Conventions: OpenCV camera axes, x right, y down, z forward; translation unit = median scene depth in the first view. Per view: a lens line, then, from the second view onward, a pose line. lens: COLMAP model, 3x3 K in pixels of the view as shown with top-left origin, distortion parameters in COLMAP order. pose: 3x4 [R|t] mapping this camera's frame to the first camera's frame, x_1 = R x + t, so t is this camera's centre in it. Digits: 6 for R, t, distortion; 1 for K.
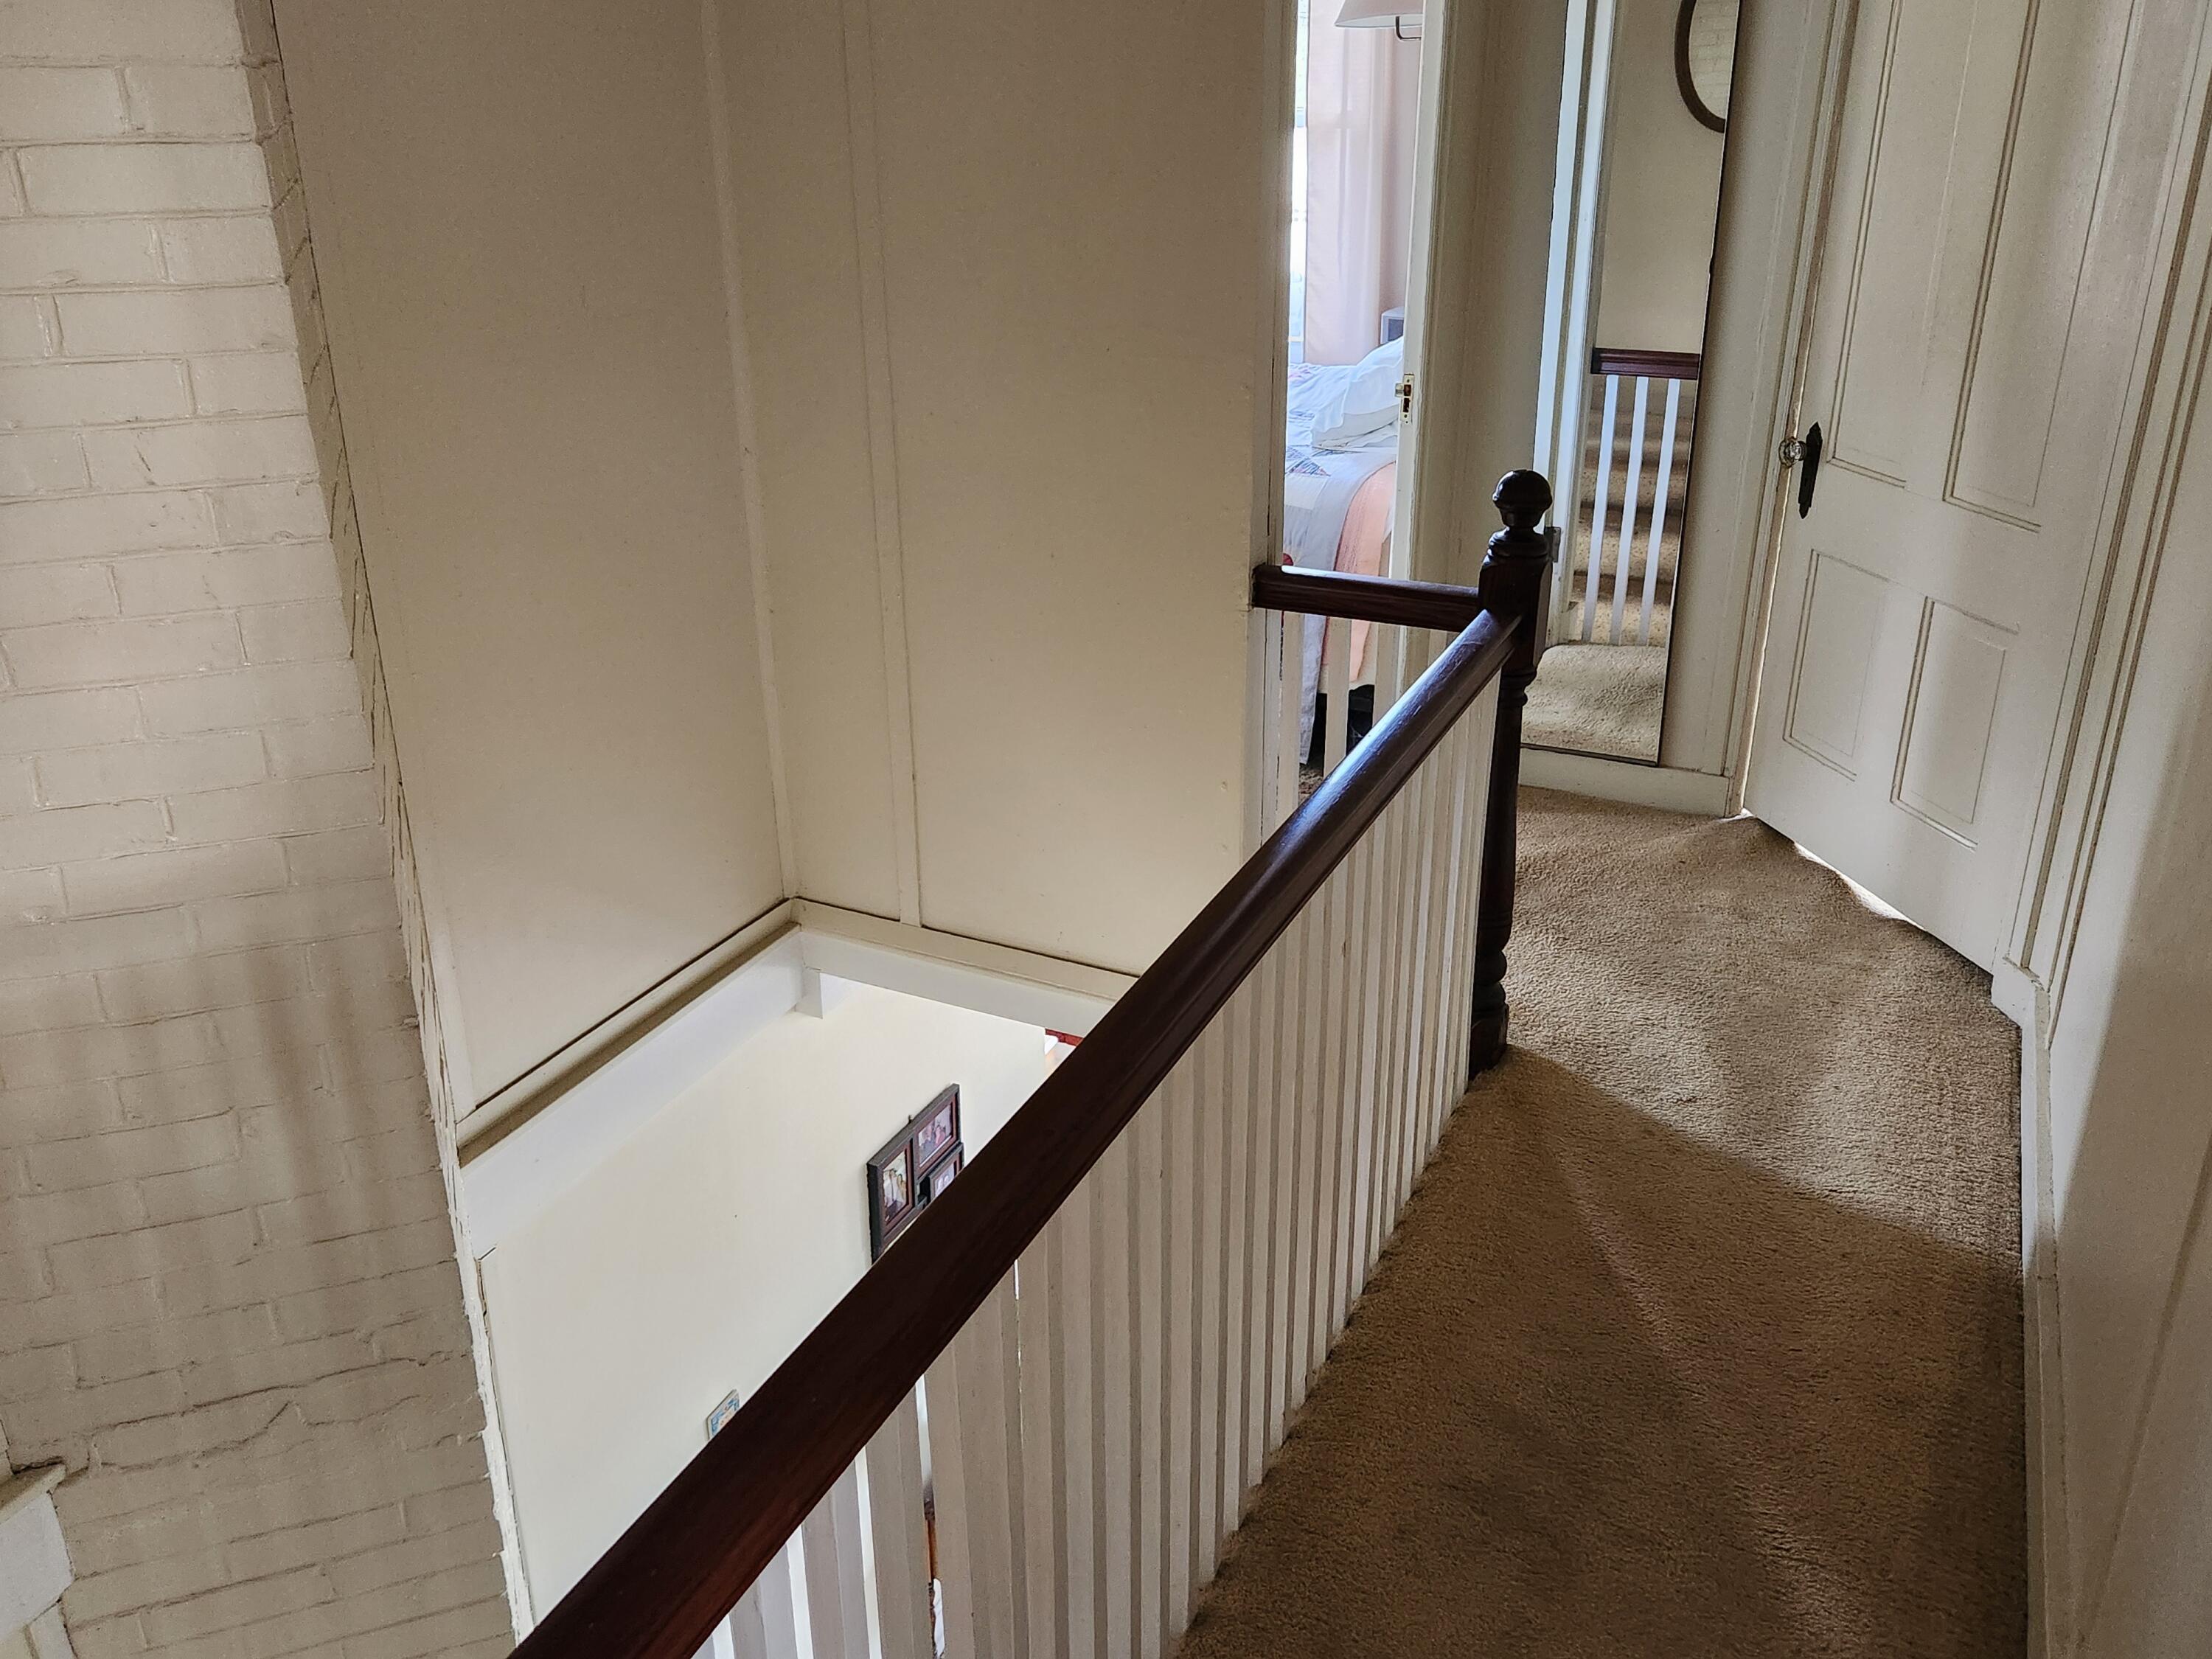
lens RADIAL K [[1769.8, 0, 1122.6], [0, 1769.8, 809.2], [0, 0, 1]] dist [0.073146, -0.078059]
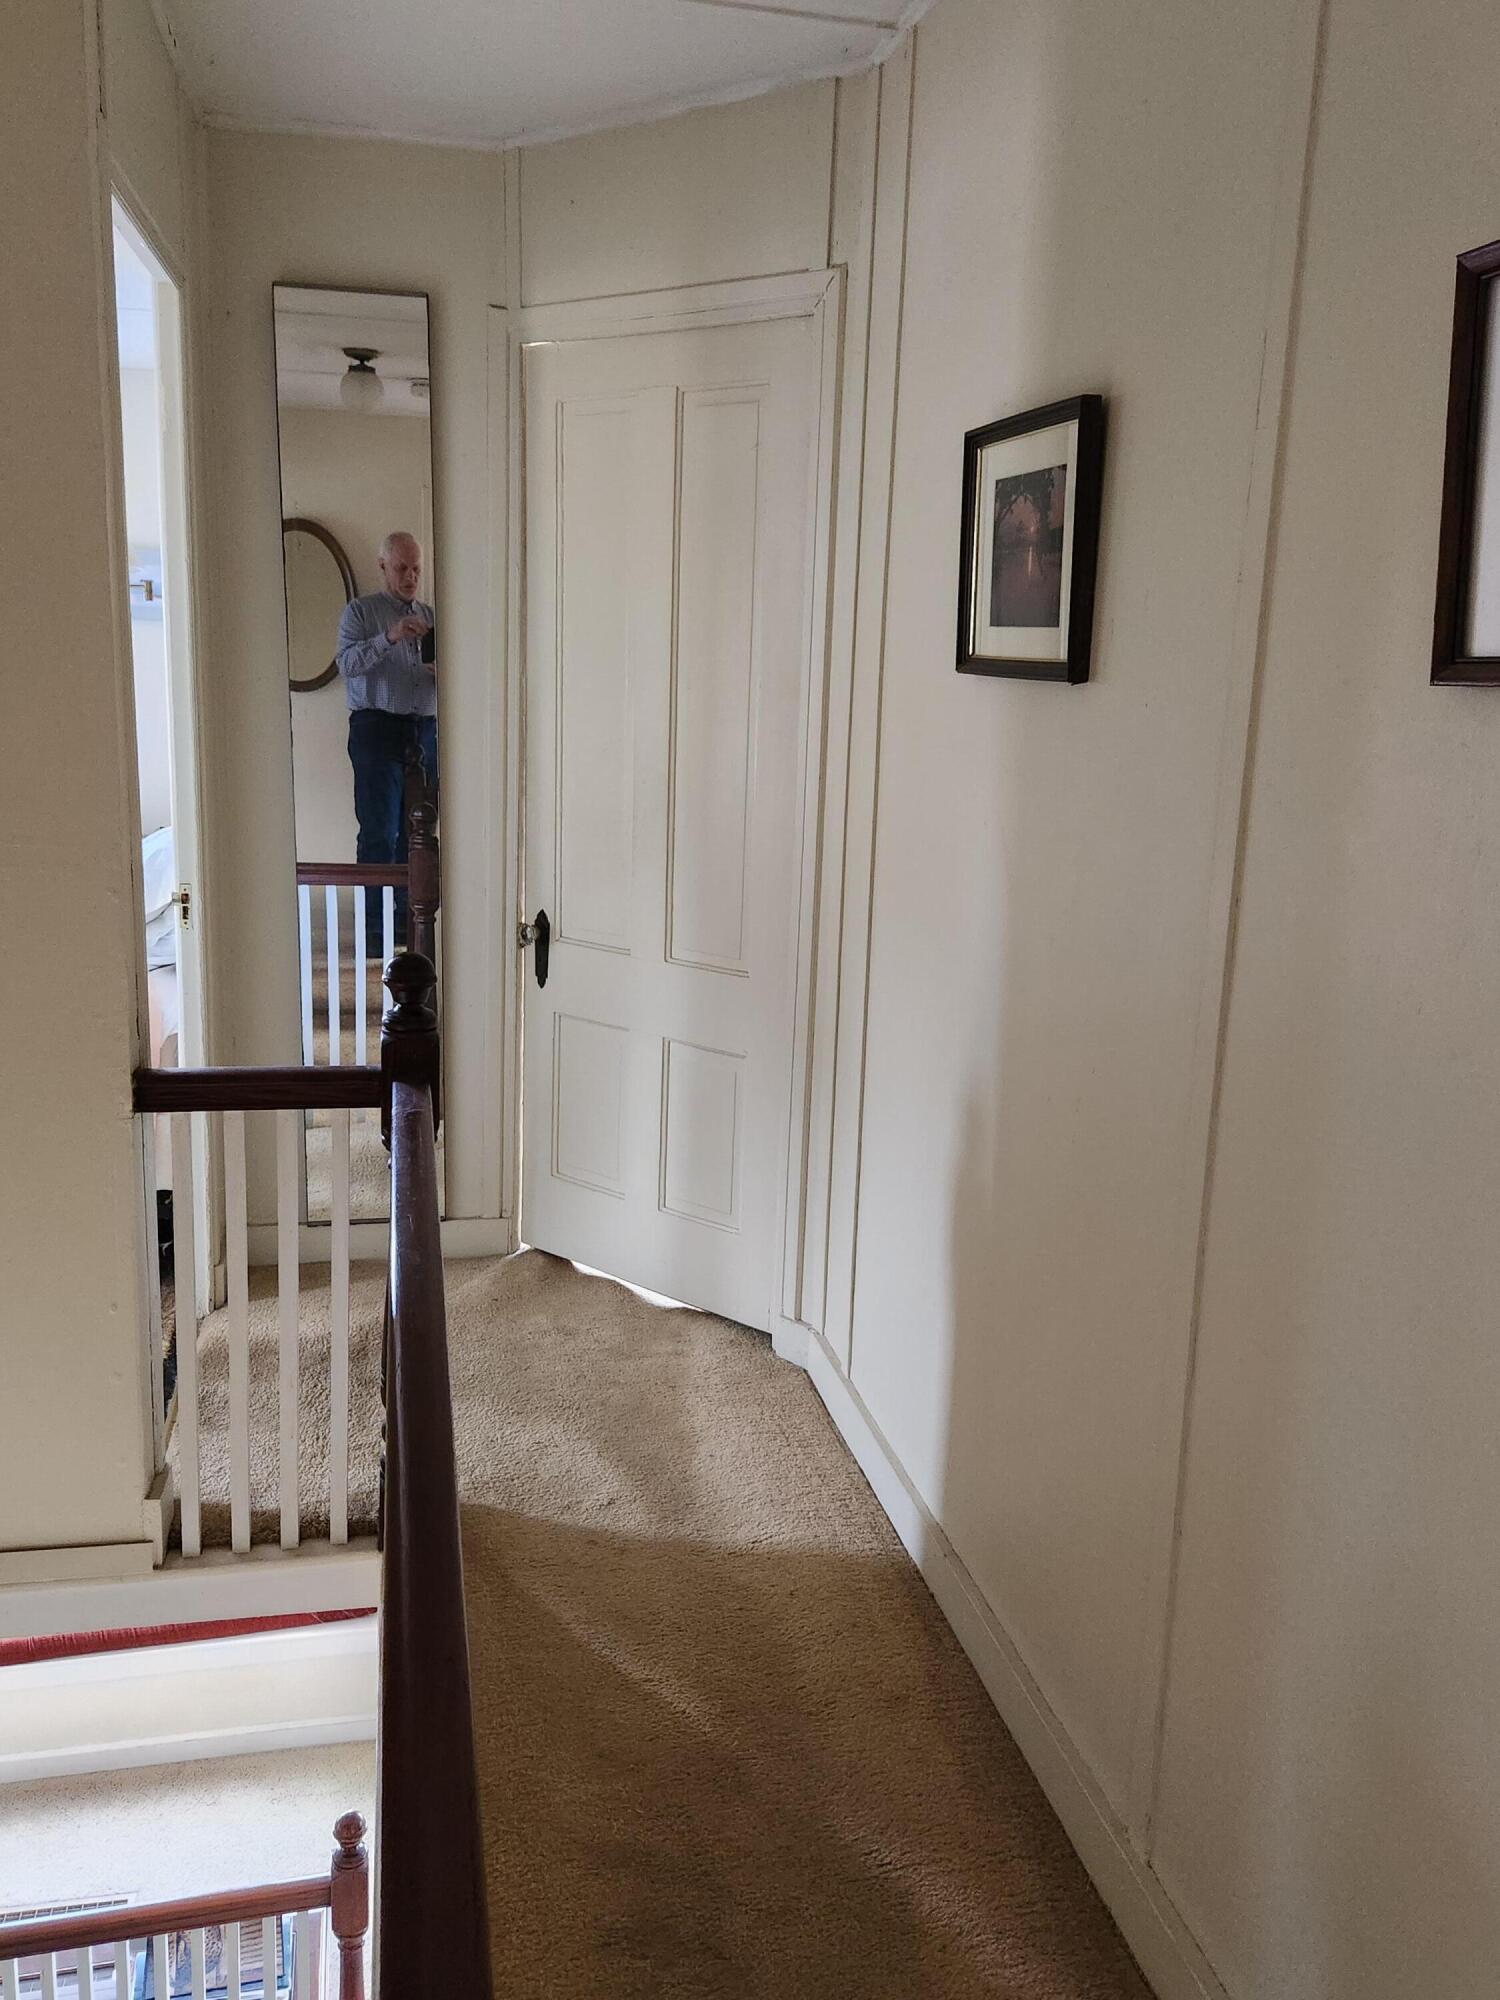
lens RADIAL K [[1600.2, 0, 758.0], [0, 1600.2, 989.2], [0, 0, 1]] dist [0.073146, -0.078059]
pose [[0.788631, -0.084572, 0.609023, -0.170136], [0.196388, 0.973259, -0.119154, -0.007789], [-0.582660, 0.213573, 0.784151, 0.090805]]
